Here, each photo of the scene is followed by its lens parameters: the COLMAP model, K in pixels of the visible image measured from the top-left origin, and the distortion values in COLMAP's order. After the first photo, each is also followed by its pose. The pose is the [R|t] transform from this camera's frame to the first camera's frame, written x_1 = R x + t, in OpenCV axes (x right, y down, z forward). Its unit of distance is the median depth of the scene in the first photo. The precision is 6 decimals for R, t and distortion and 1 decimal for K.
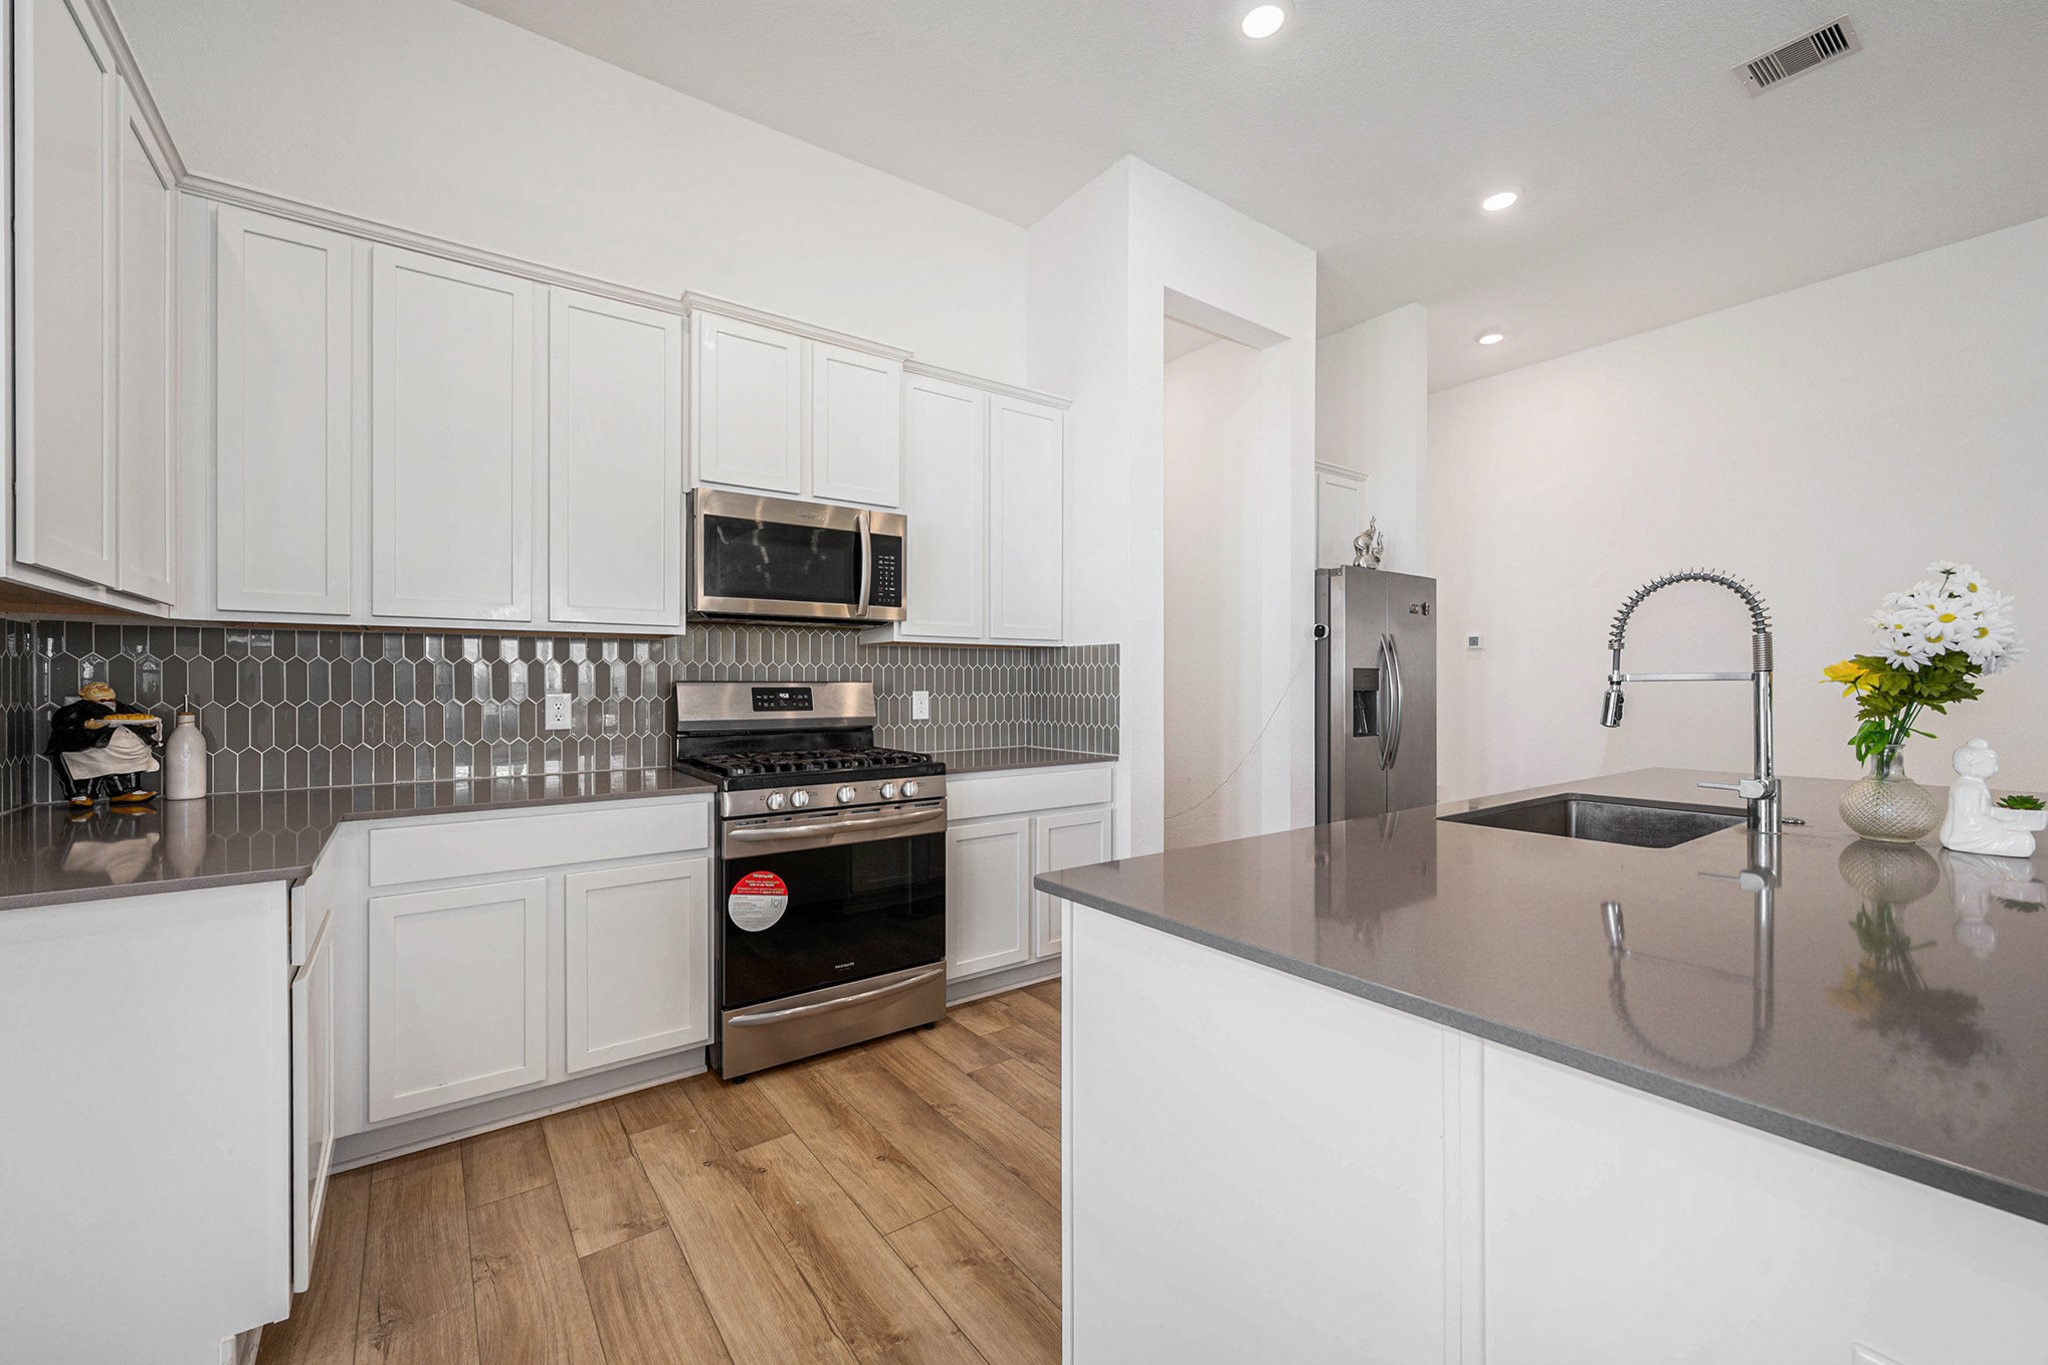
lens RADIAL K [[843.0, 0, 1028.3], [0, 843.0, 681.2], [0, 0, 1]] dist [0.017458, 0.000063]
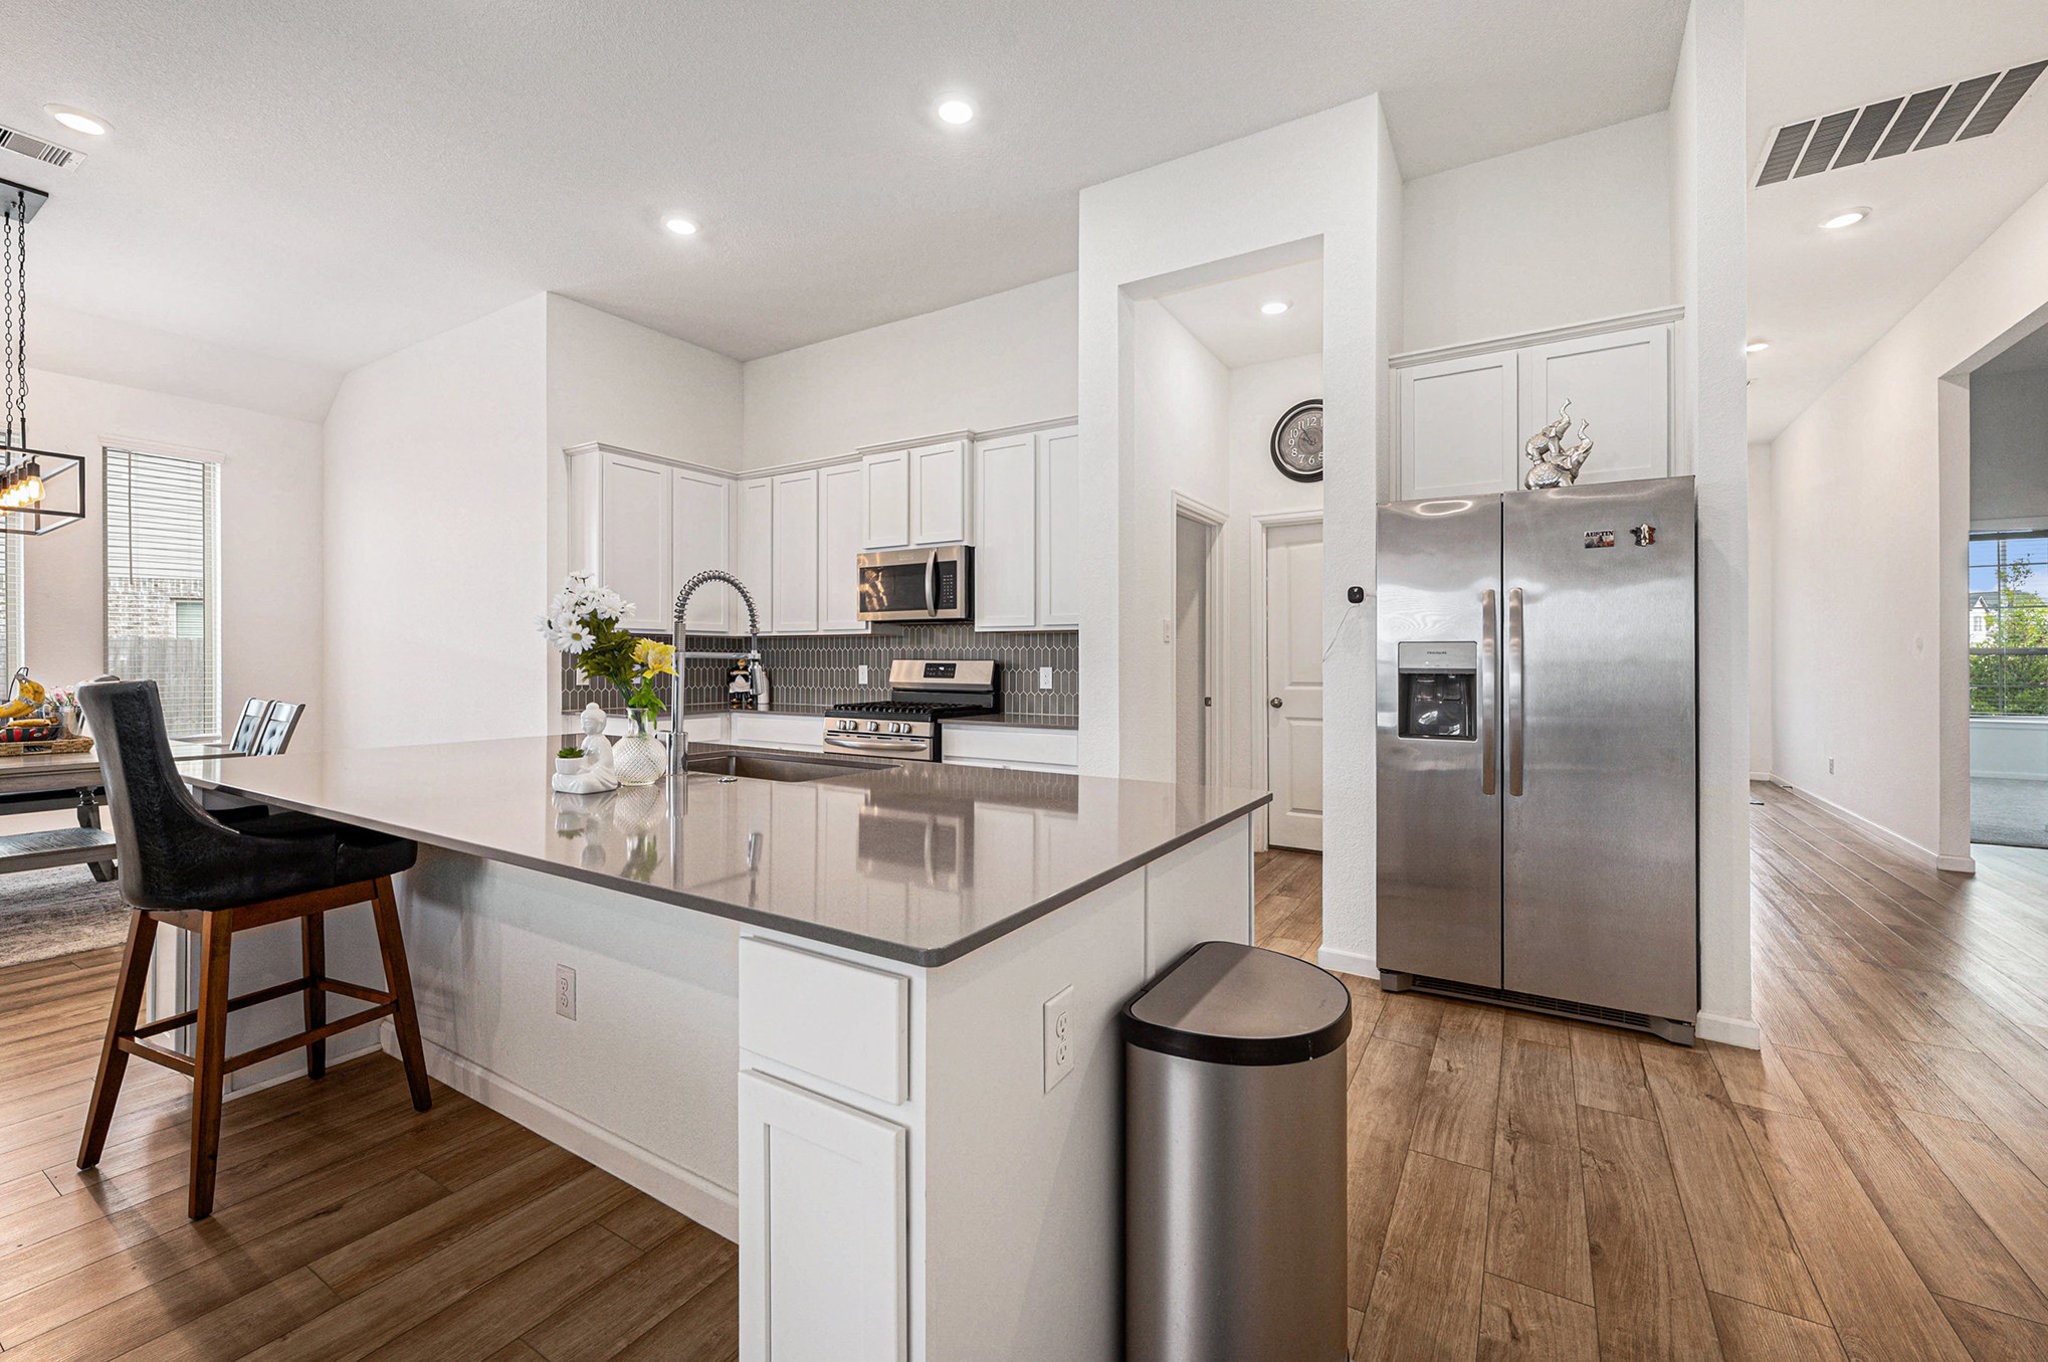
lens RADIAL K [[836.7, 0, 1023.4], [0, 836.7, 646.8], [0, 0, 1]] dist [-0.002244, -0.000366]
pose [[0.366218, -0.011487, -0.930458, 1.210220], [-0.000782, 0.999920, -0.012652, -0.003576], [0.930529, 0.005361, 0.366180, 0.568317]]
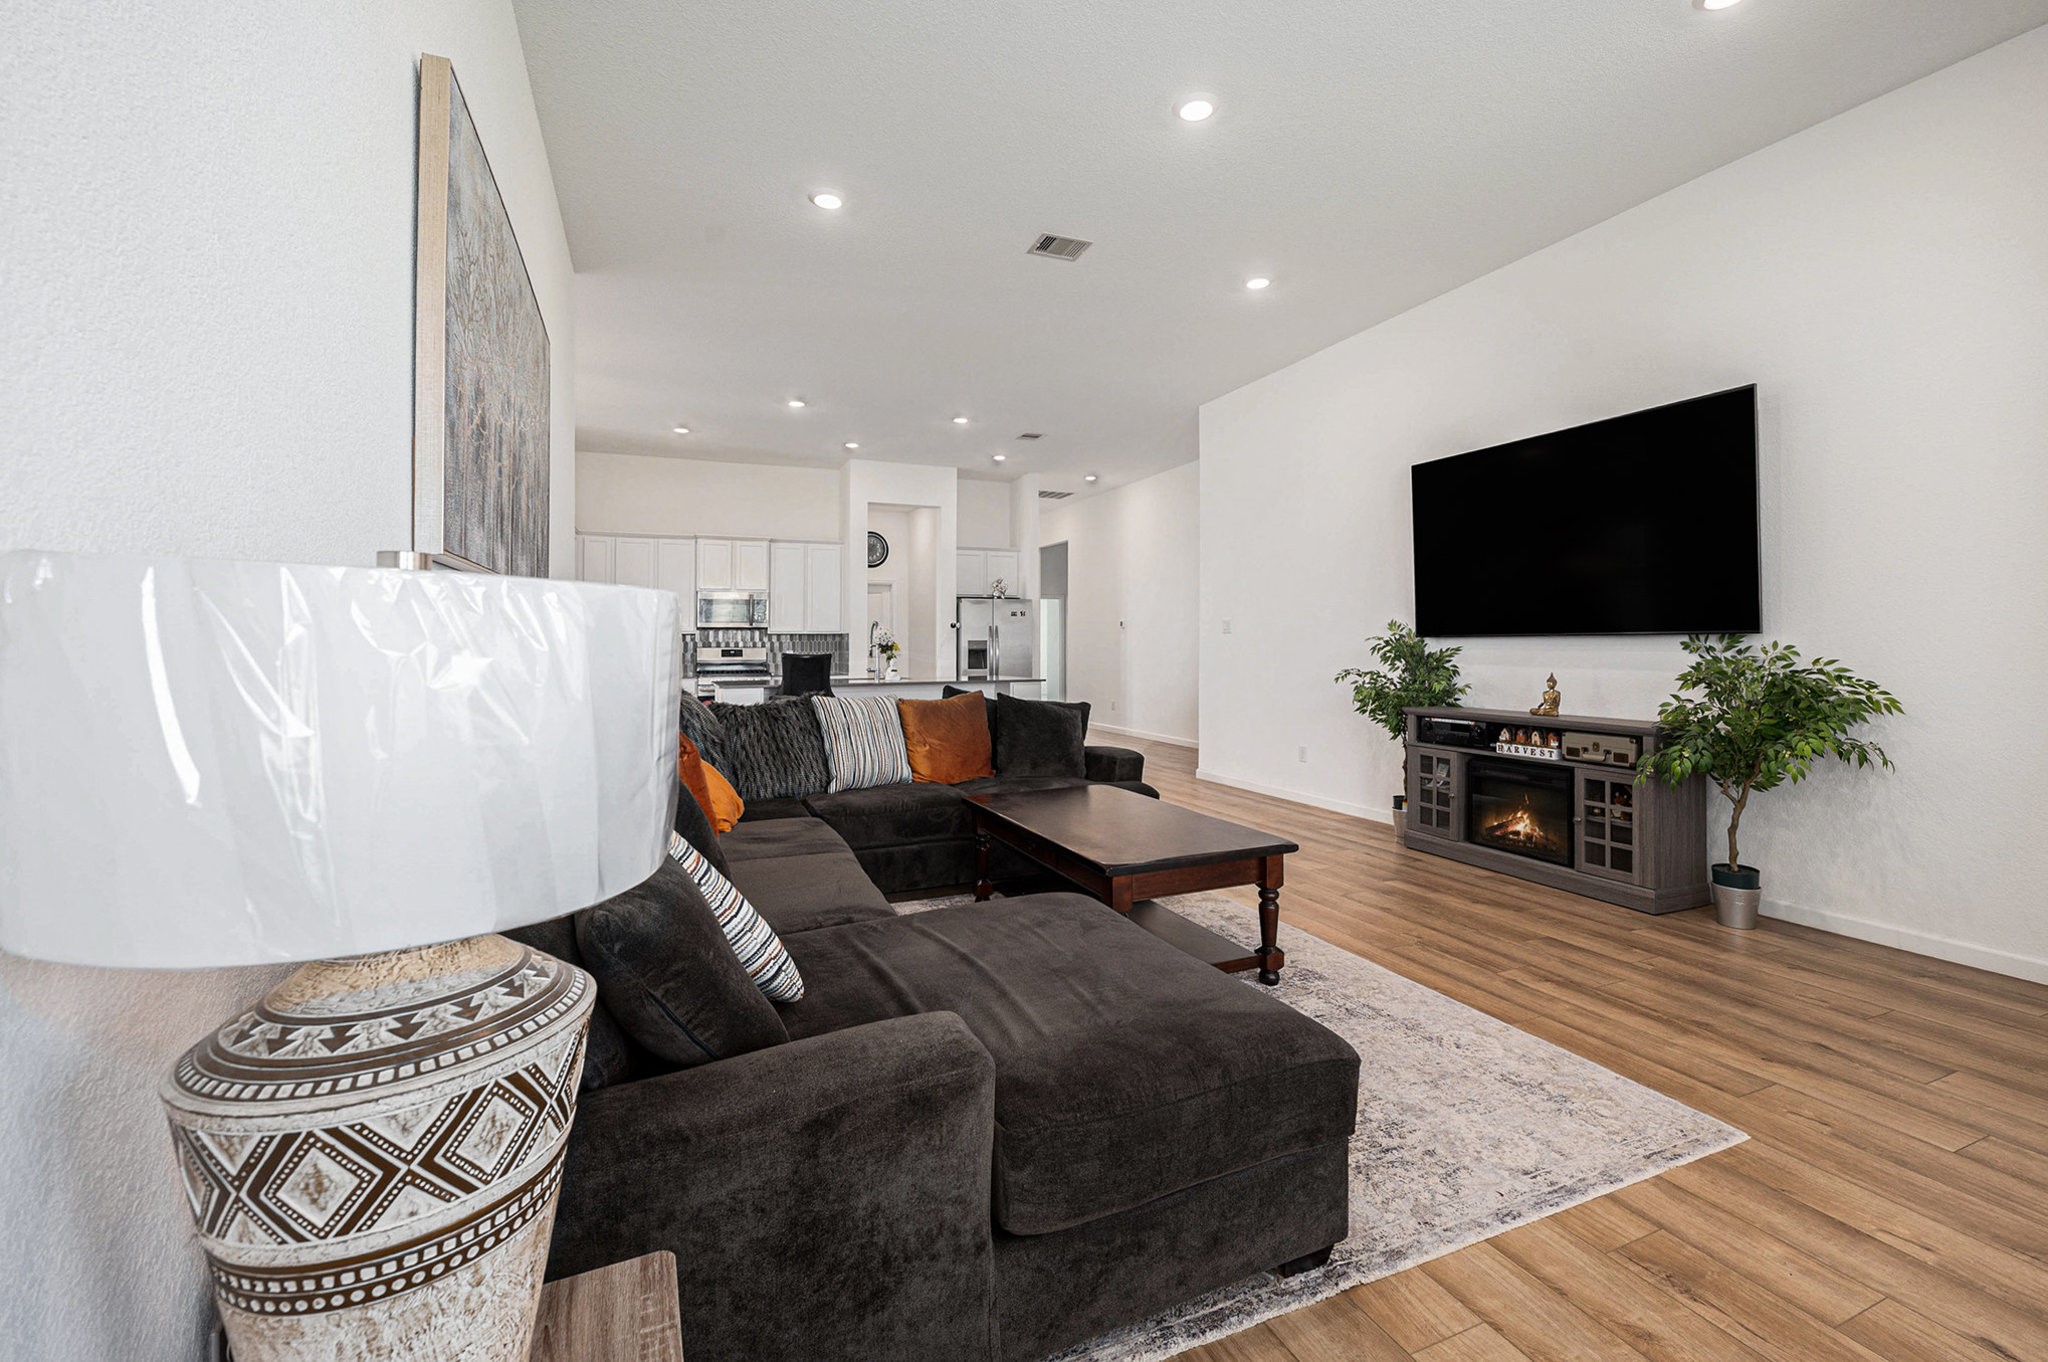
lens RADIAL K [[870.5, 0, 1023.2], [0, 870.5, 639.2], [0, 0, 1]] dist [-0.000972, -0.000403]
pose [[0.969946, -0.006525, -0.243232, 1.475611], [0.004570, 0.999953, -0.008604, 0.002130], [0.243276, 0.007234, 0.969930, -1.770148]]
